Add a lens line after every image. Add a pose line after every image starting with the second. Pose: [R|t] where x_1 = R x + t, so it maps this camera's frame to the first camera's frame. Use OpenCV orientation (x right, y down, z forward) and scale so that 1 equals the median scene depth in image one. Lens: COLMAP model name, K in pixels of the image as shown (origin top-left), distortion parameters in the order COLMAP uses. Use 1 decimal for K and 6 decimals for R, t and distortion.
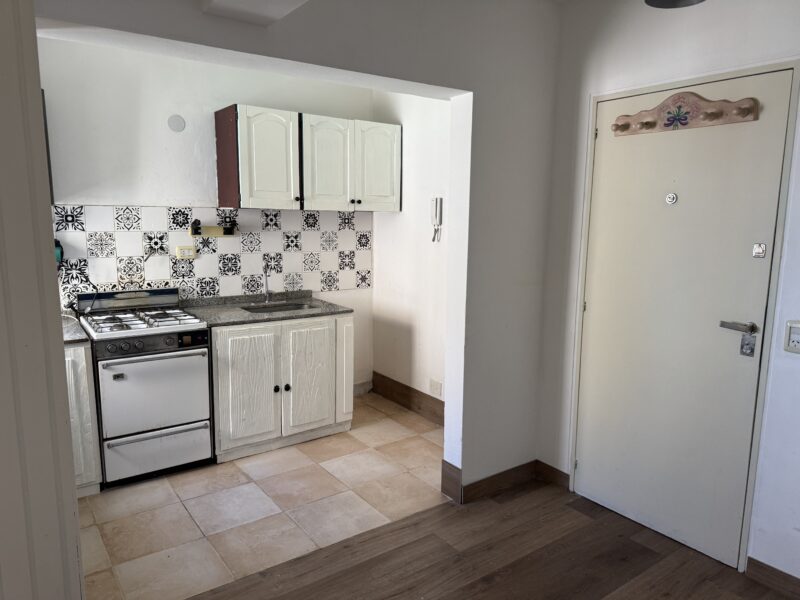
lens RADIAL K [[564.0, 0, 403.6], [0, 564.0, 306.6], [0, 0, 1]] dist [0.031911, -0.034046]
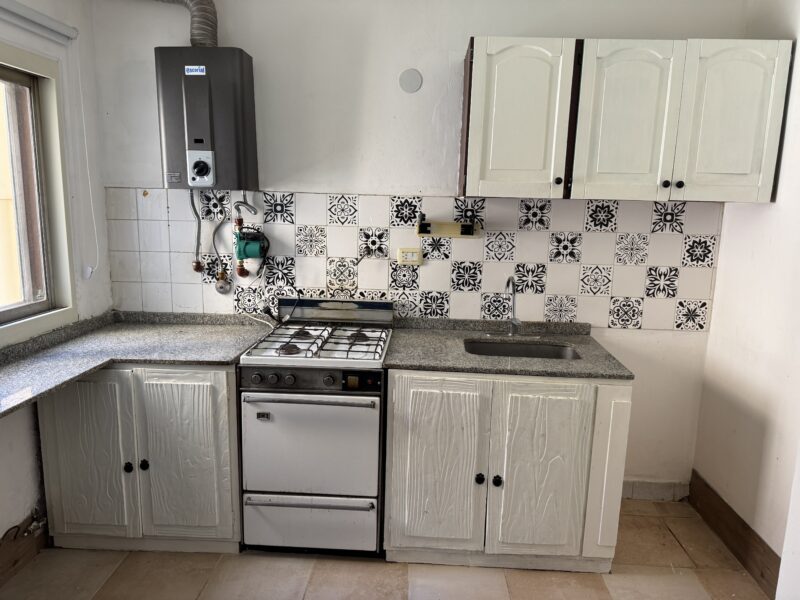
lens RADIAL K [[564.0, 0, 398.1], [0, 564.0, 297.6], [0, 0, 1]] dist [0.031911, -0.034046]
pose [[0.774323, 0.110644, -0.623042, 0.077217], [-0.113847, 0.992888, 0.034833, -0.067334], [0.622465, 0.043959, 0.781412, 0.424104]]
